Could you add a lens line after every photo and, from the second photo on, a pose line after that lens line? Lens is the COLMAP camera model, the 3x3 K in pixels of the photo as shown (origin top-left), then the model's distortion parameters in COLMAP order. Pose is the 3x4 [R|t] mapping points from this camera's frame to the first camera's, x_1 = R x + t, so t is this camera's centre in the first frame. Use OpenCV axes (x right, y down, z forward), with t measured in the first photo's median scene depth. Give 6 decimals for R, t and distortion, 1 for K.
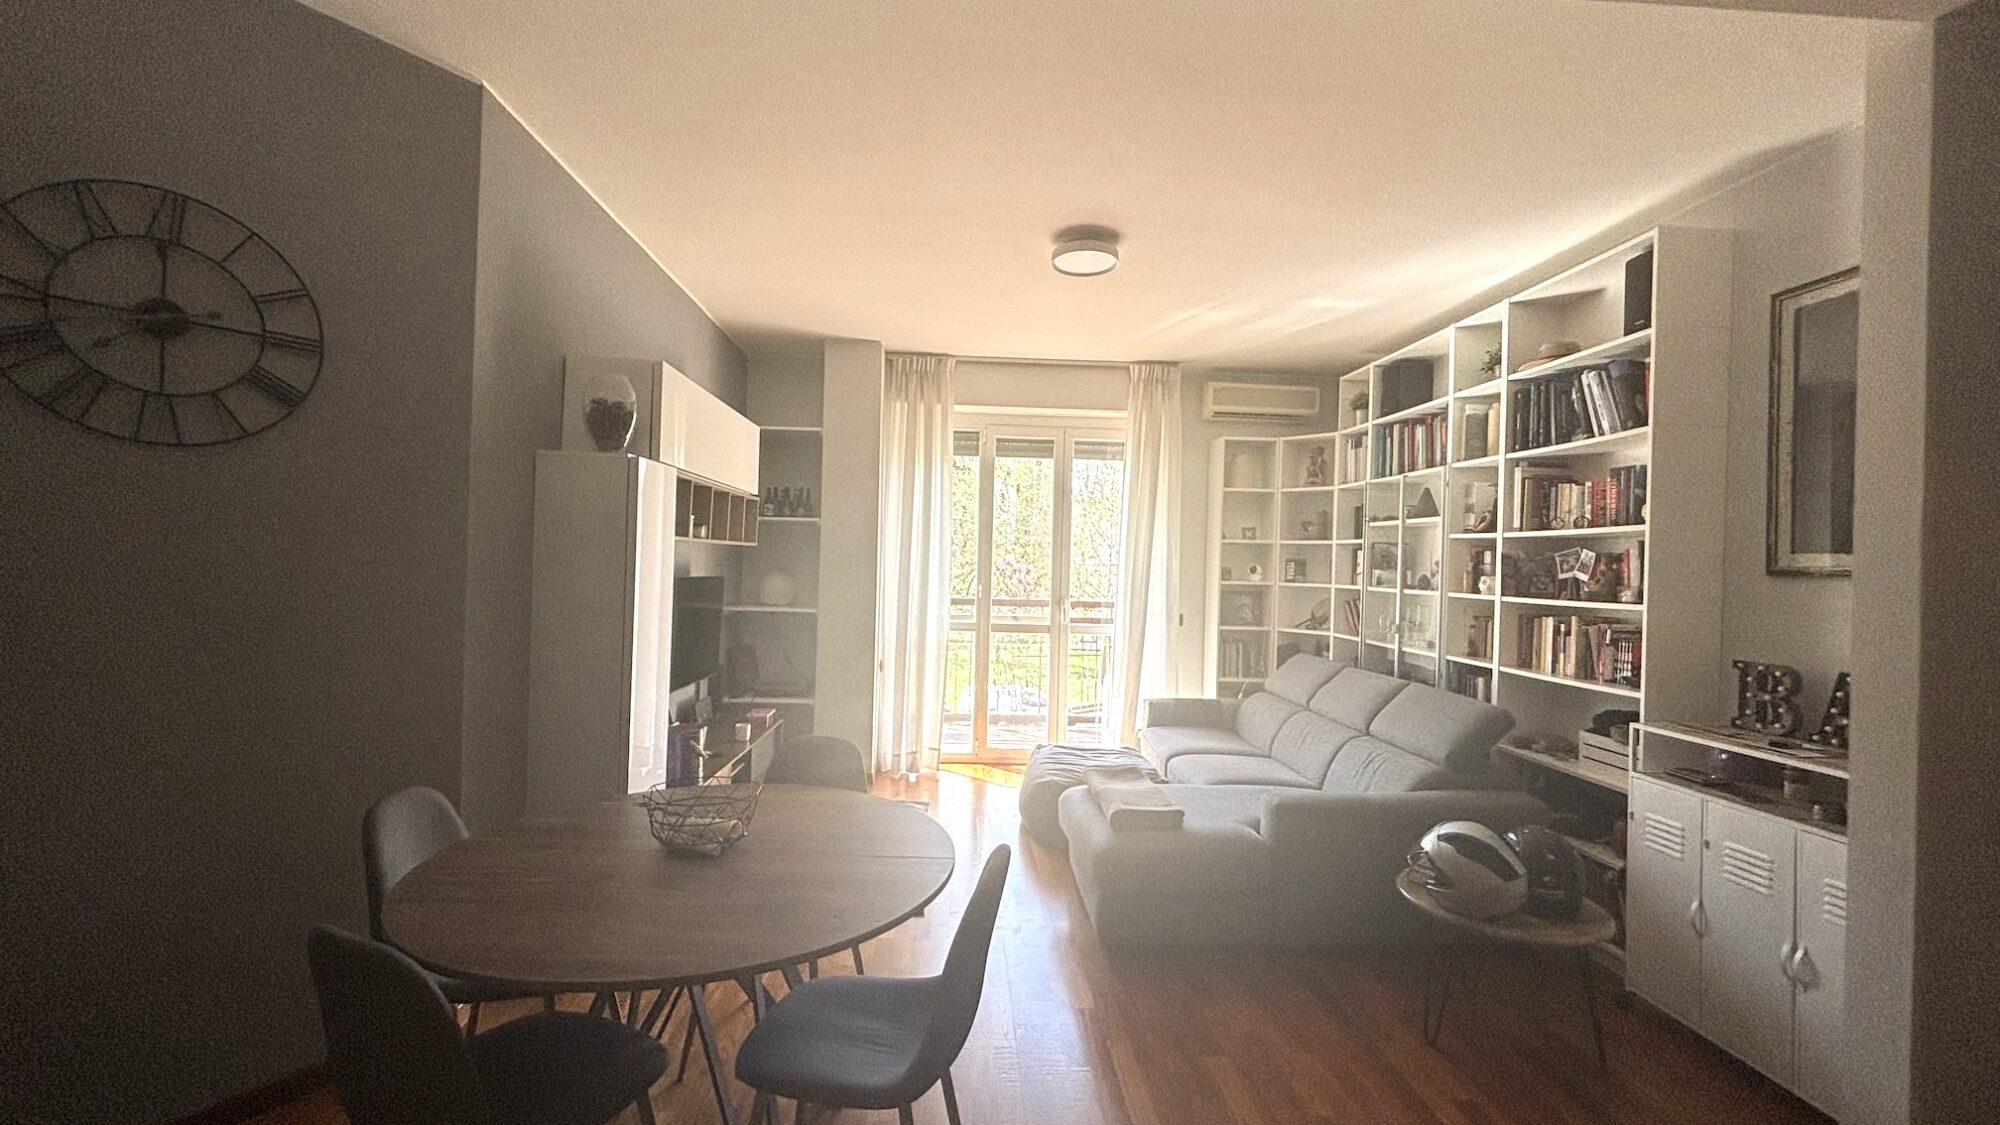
lens RADIAL K [[811.9, 0, 1016.8], [0, 811.9, 569.6], [0, 0, 1]] dist [-0.004828, 0.003620]
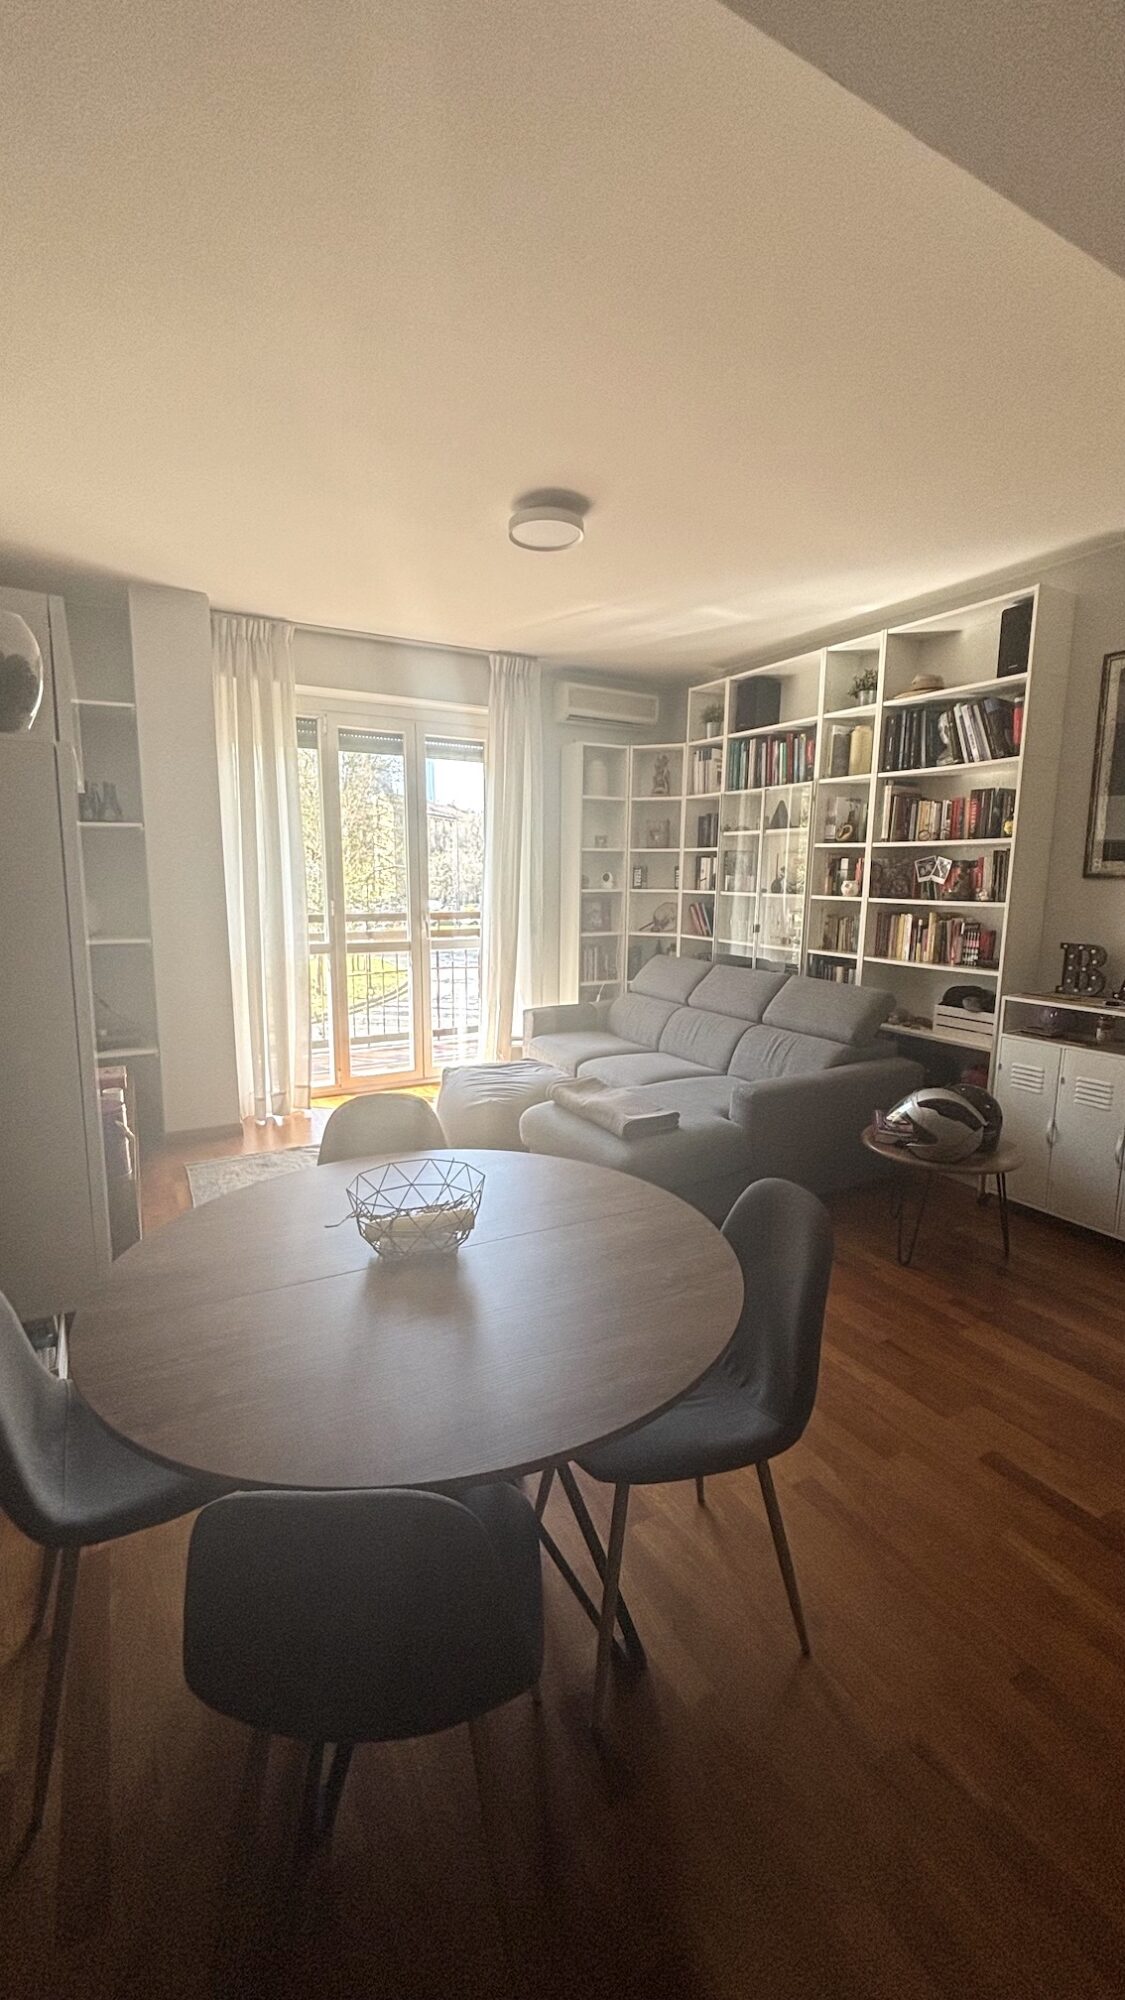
lens RADIAL K [[811.9, 0, 551.0], [0, 811.9, 1006.1], [0, 0, 1]] dist [-0.004828, 0.003620]
pose [[0.895700, -0.090735, 0.435302, -0.314381], [0.017606, 0.985428, 0.169177, -0.017842], [-0.444309, -0.143868, 0.884246, 0.126837]]
